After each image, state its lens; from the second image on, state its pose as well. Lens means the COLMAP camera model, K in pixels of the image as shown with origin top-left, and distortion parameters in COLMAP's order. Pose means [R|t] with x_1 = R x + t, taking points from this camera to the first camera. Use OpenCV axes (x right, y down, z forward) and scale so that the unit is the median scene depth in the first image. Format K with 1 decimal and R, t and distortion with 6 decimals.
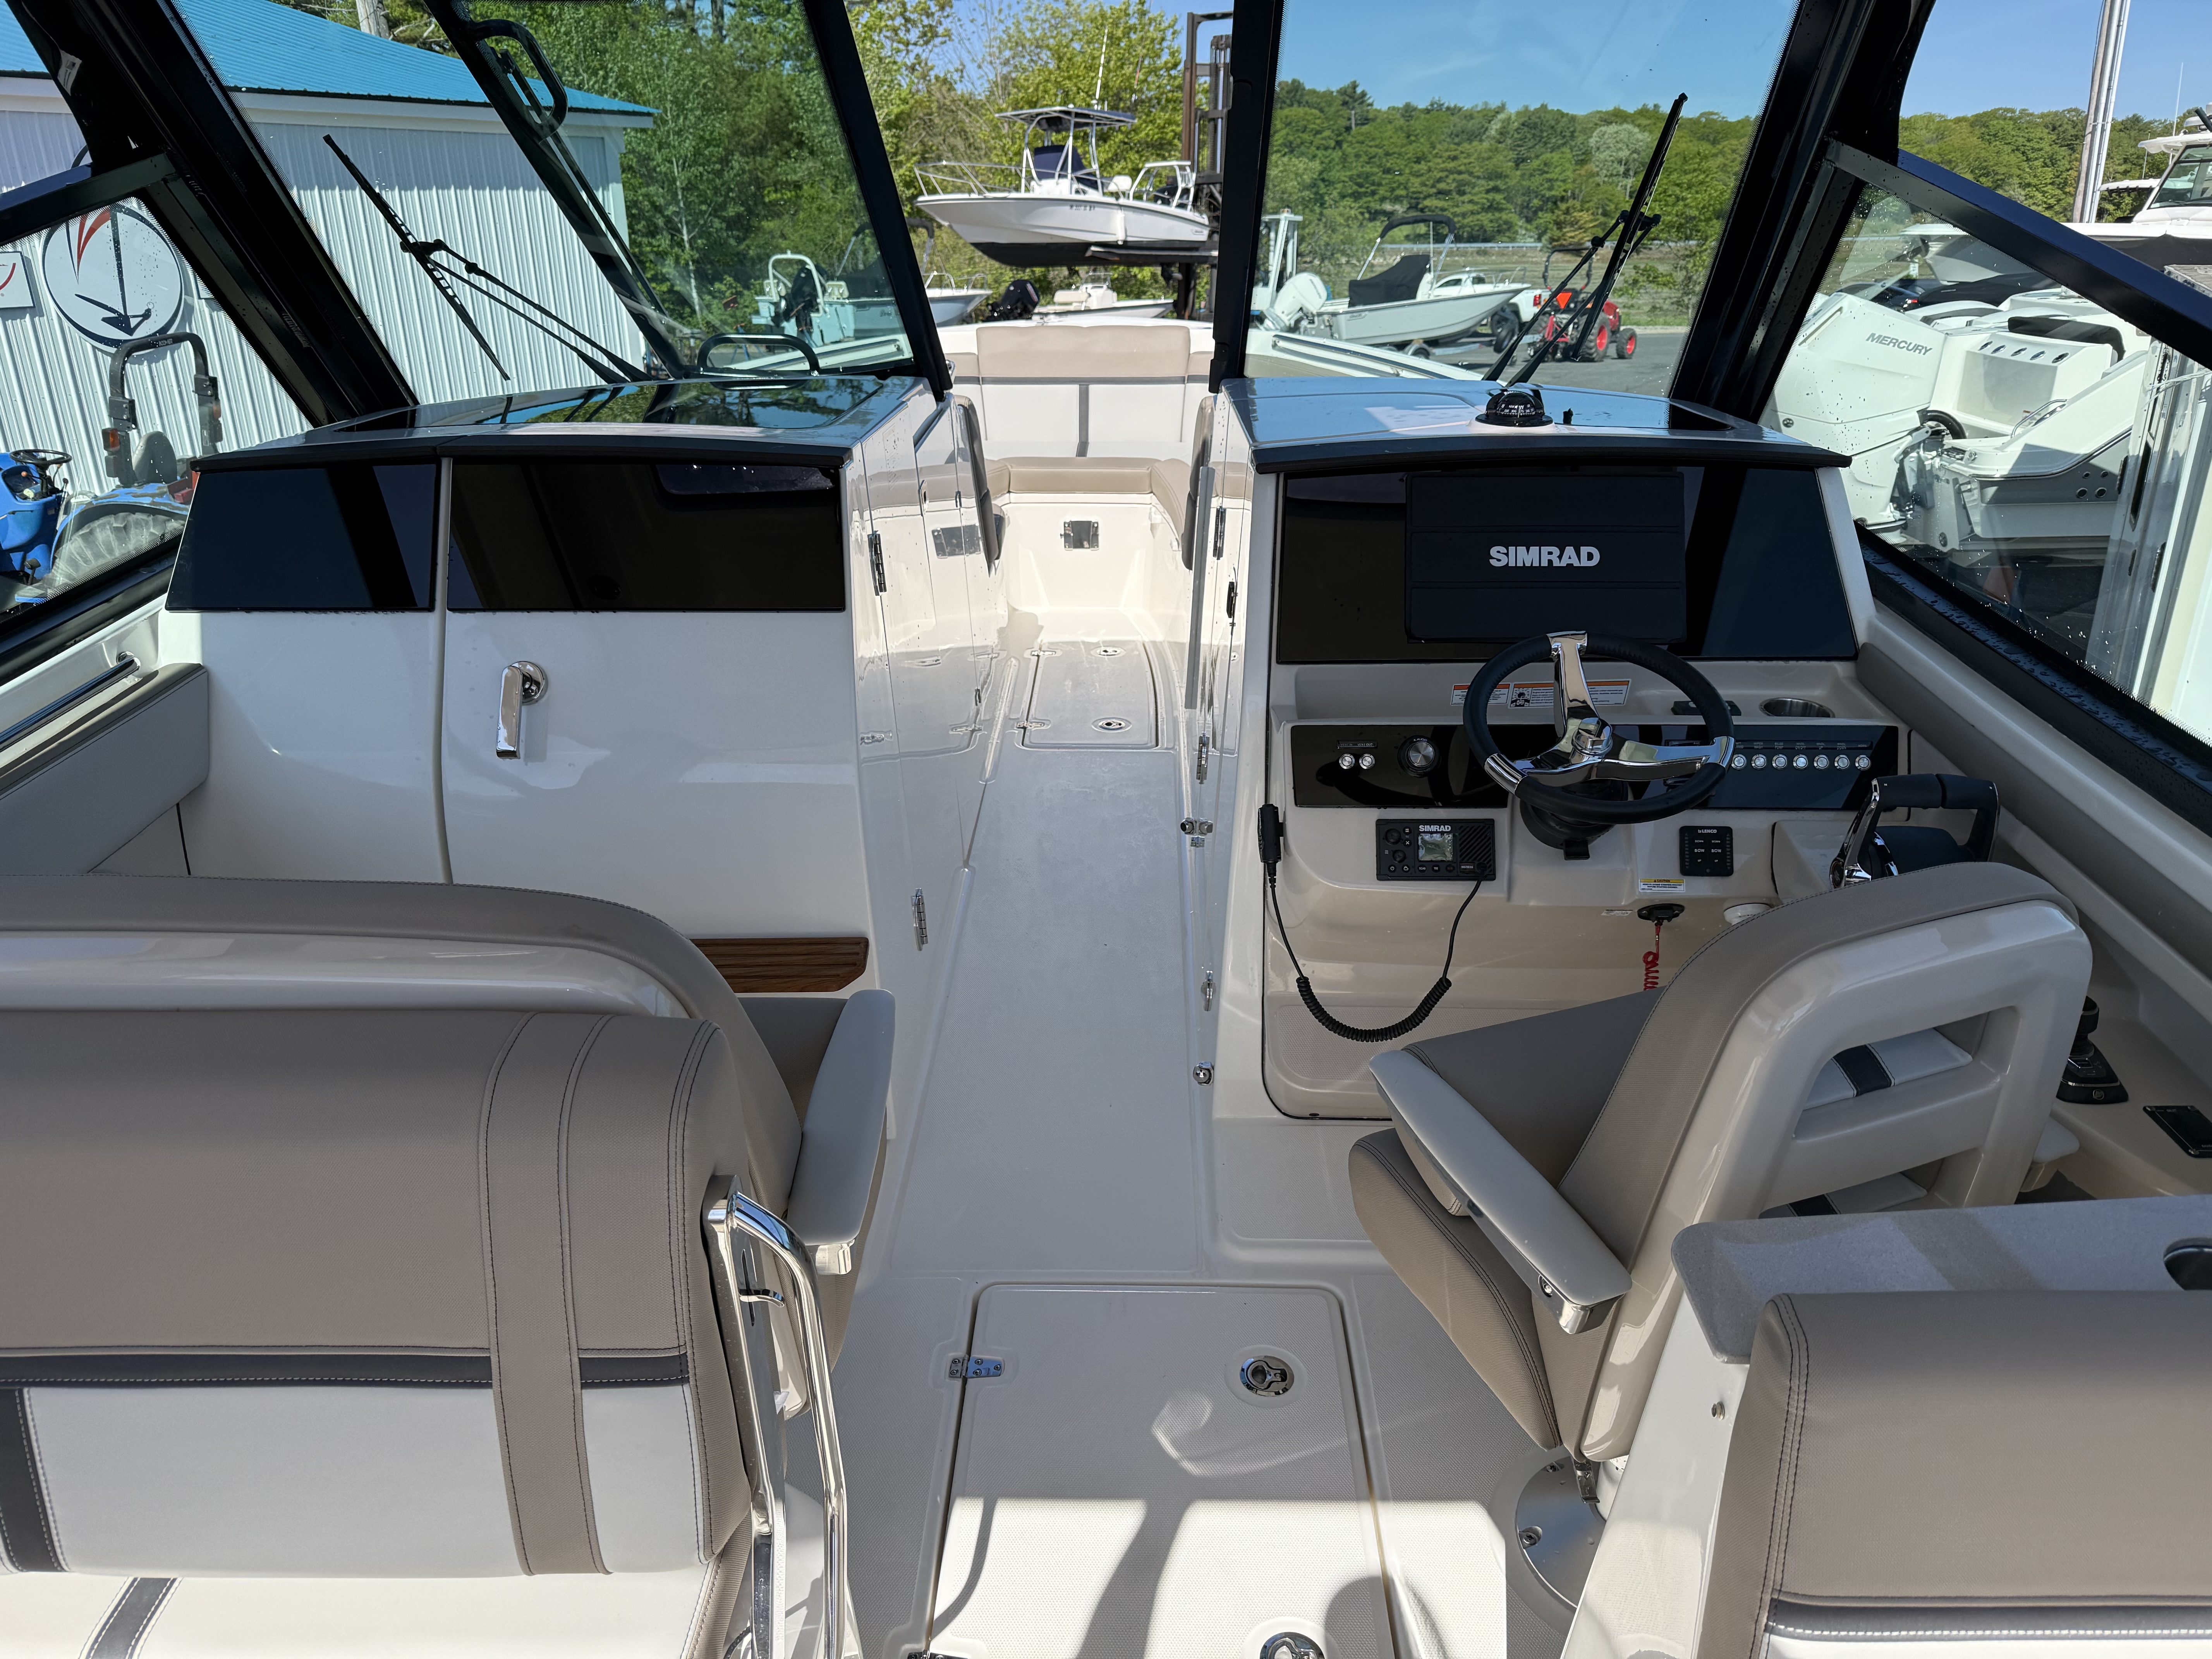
lens RADIAL K [[1544.7, 0, 1106.0], [0, 1544.7, 829.5], [0, 0, 1]] dist [0.072326, -0.076779]
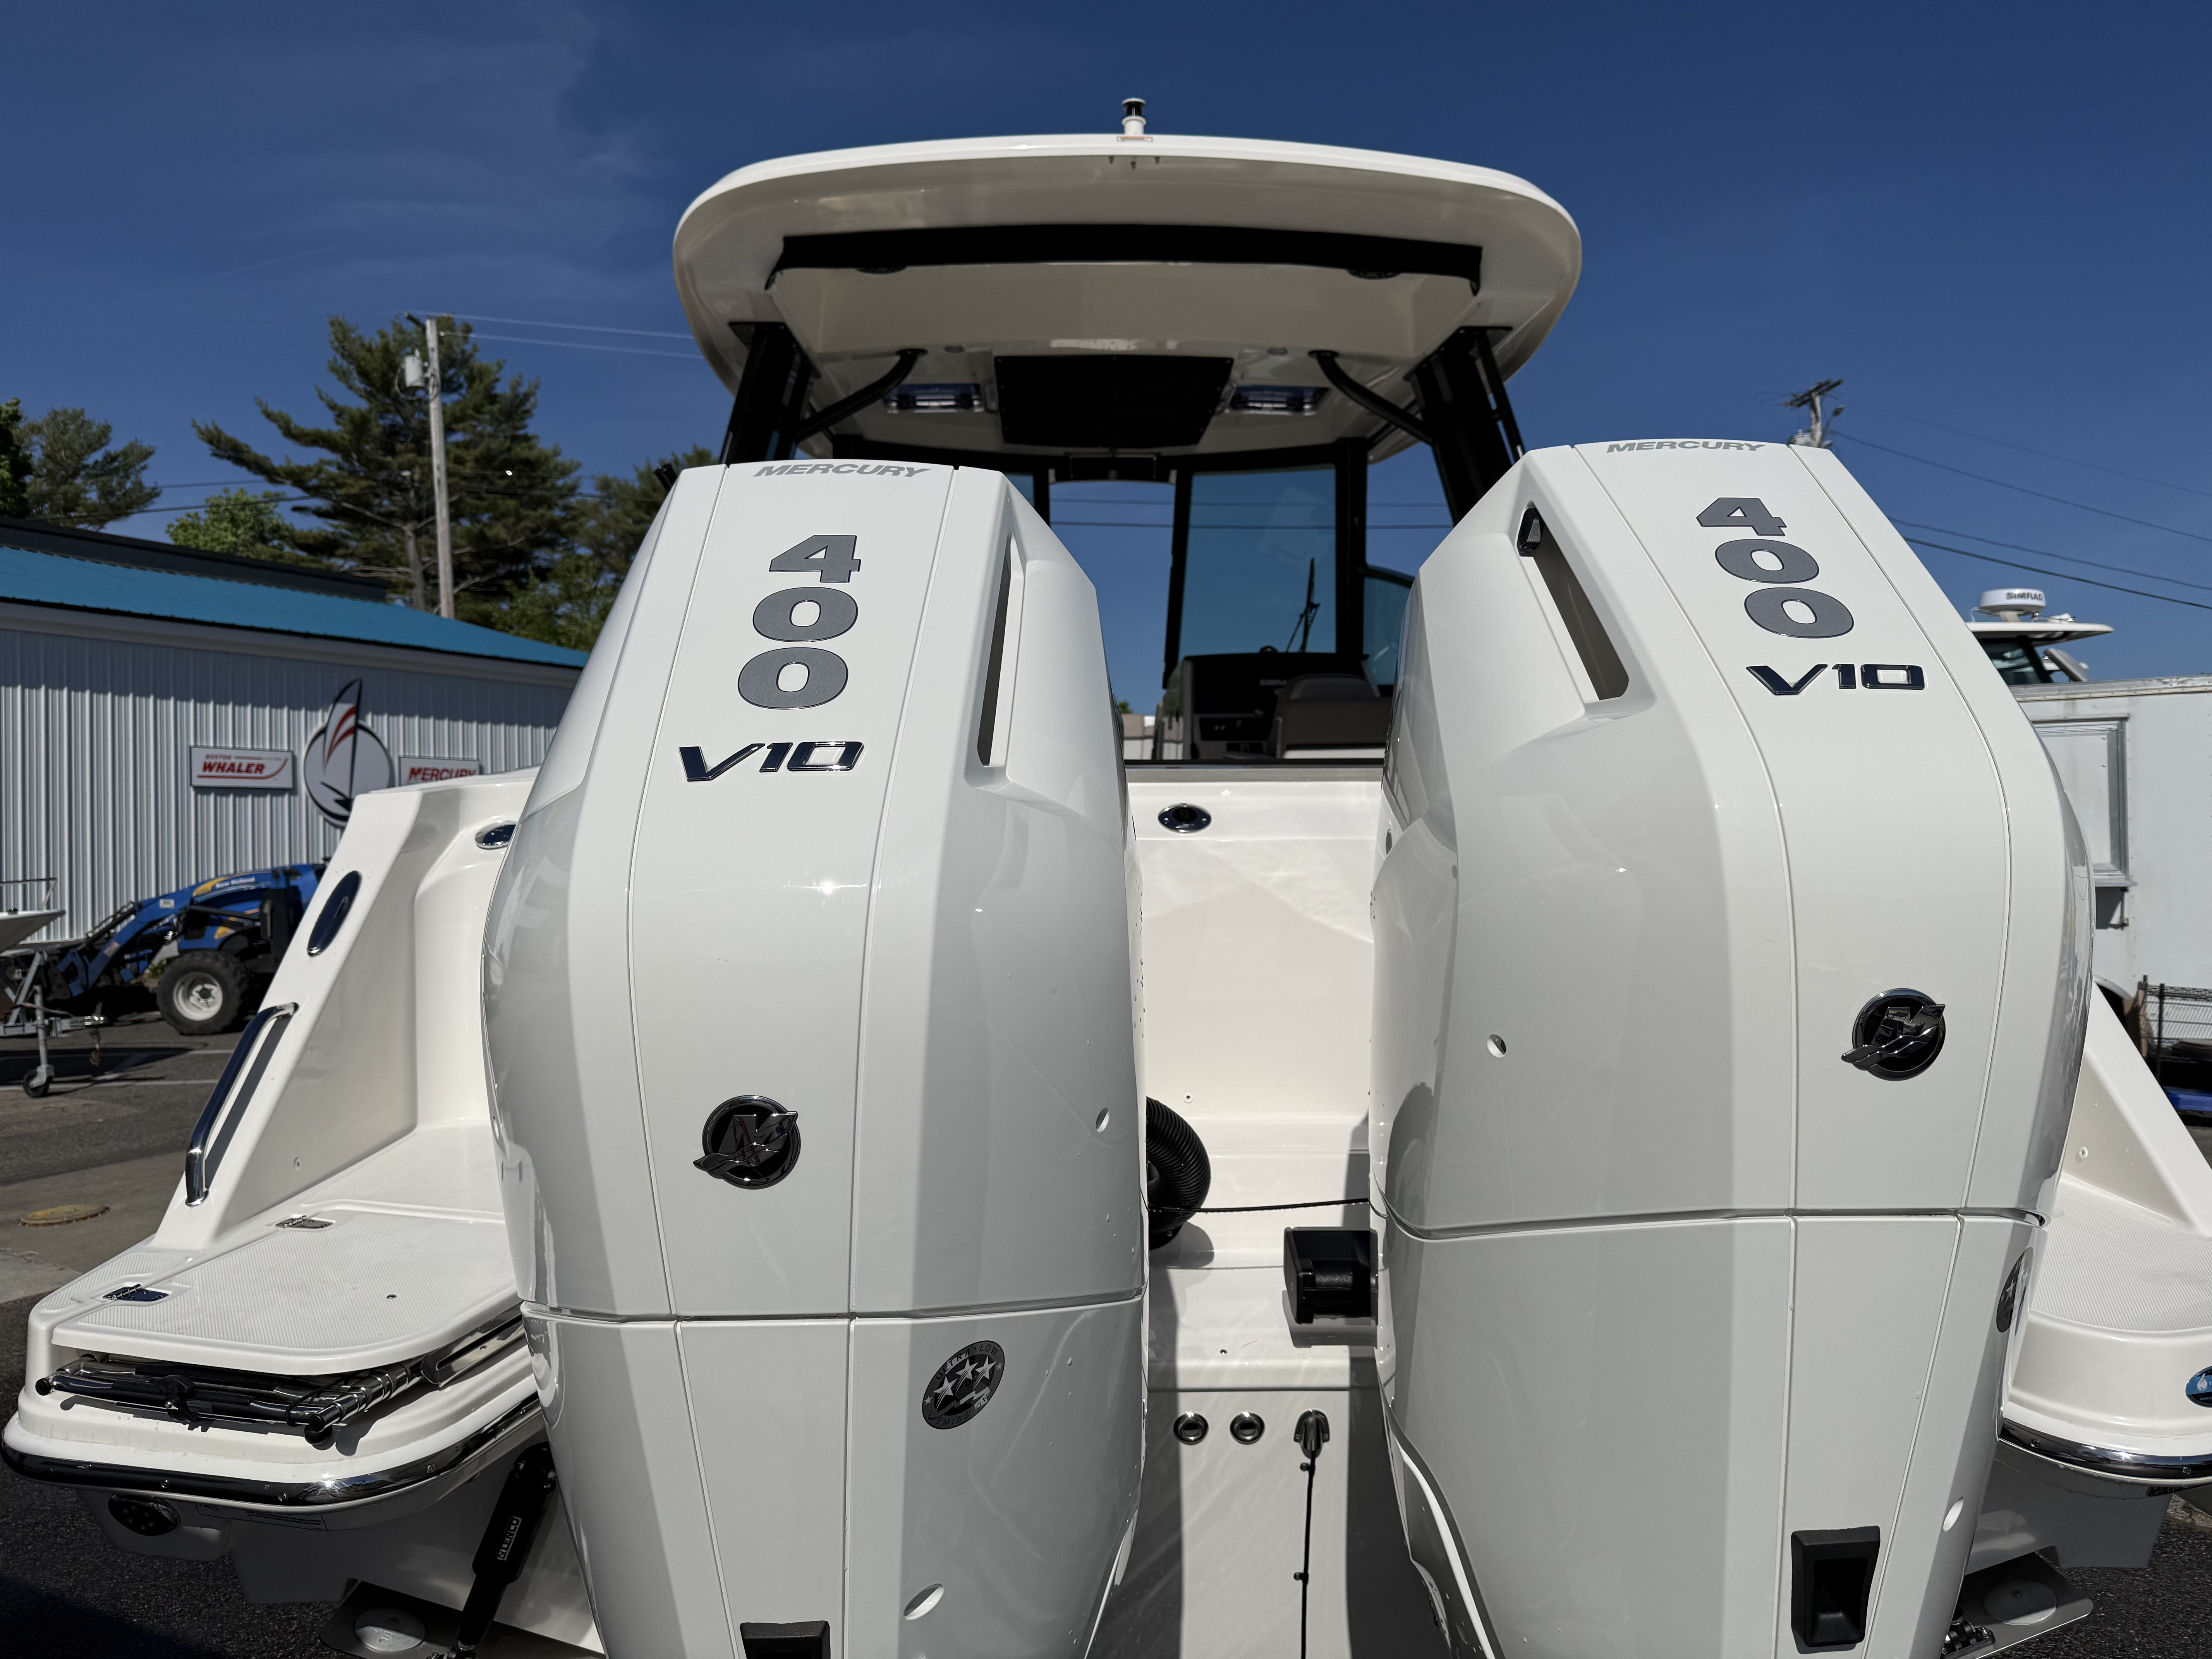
lens RADIAL K [[1598.2, 0, 1114.6], [0, 1598.2, 836.0], [0, 0, 1]] dist [0.029772, -0.019877]
pose [[0.997712, -0.000529, 0.067601, -0.023702], [0.025190, 0.930861, -0.364504, 0.114701], [-0.062734, 0.365373, 0.928745, -0.167393]]
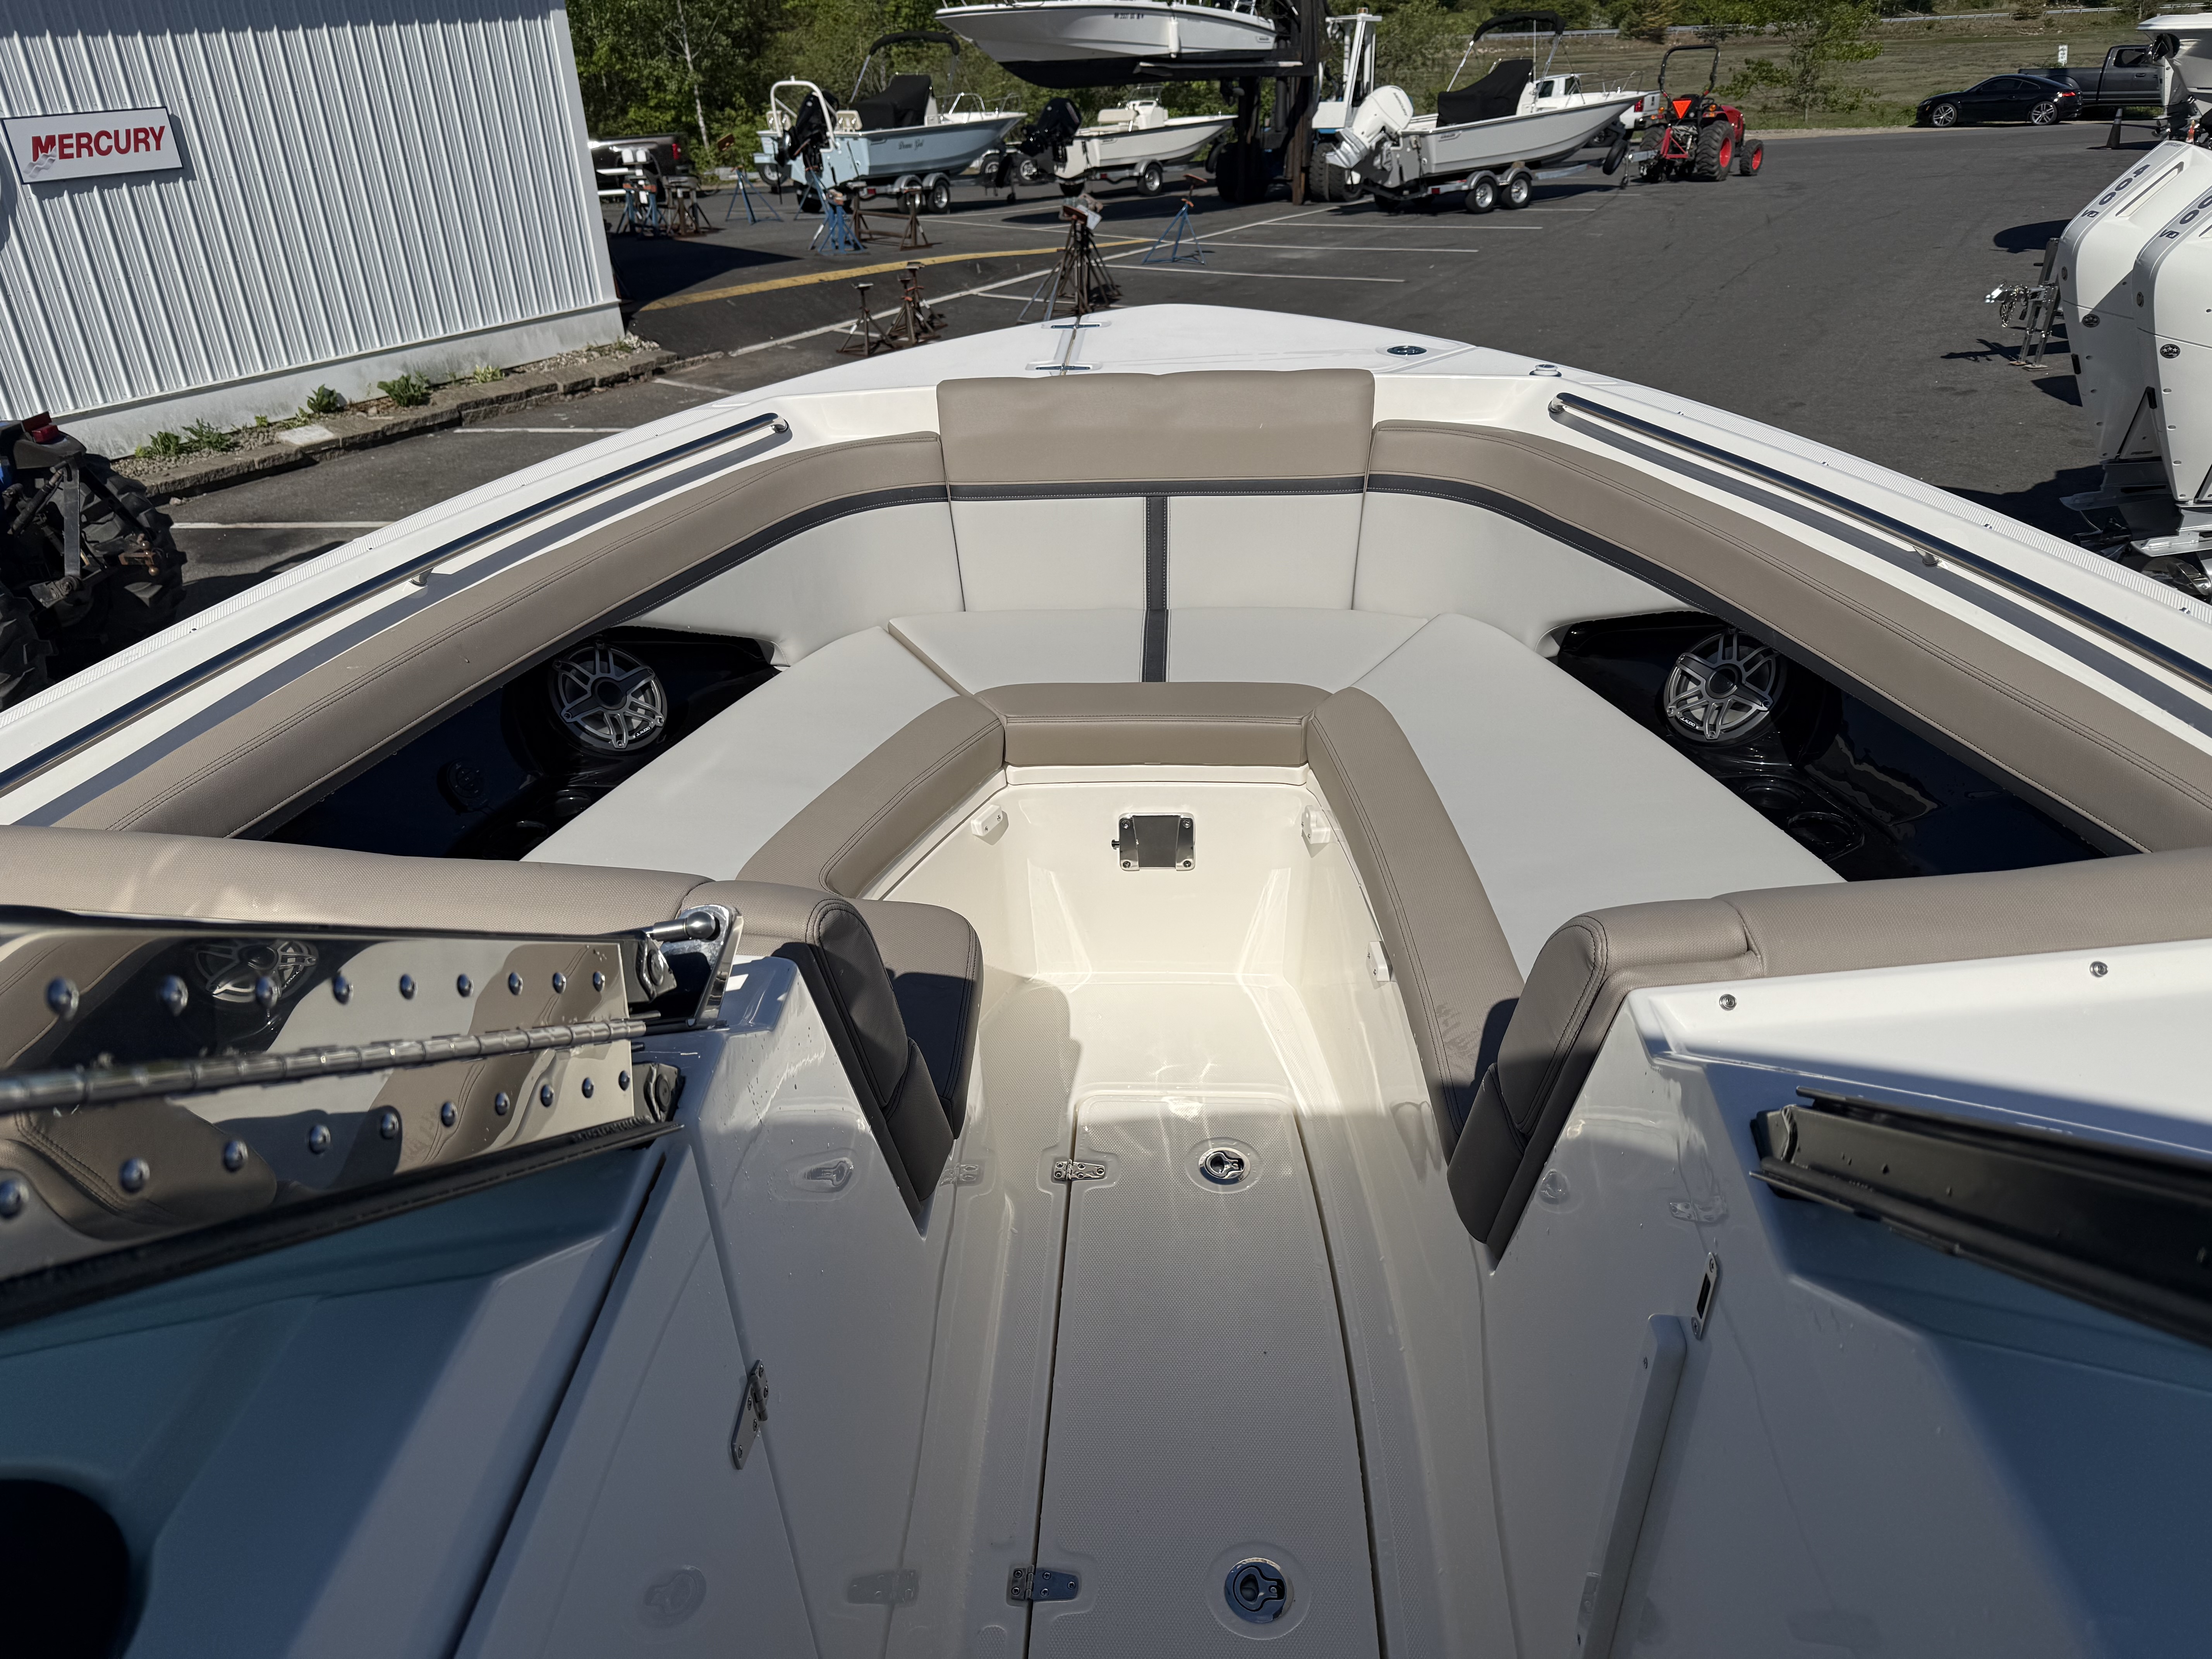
lens RADIAL K [[1598.2, 0, 1114.6], [0, 1598.2, 836.0], [0, 0, 1]] dist [0.029772, -0.019877]
pose [[0.999477, -0.012380, -0.029890, -0.001857], [0.015236, 0.995139, 0.097295, -0.031737], [0.028540, -0.097699, 0.994807, 0.067404]]
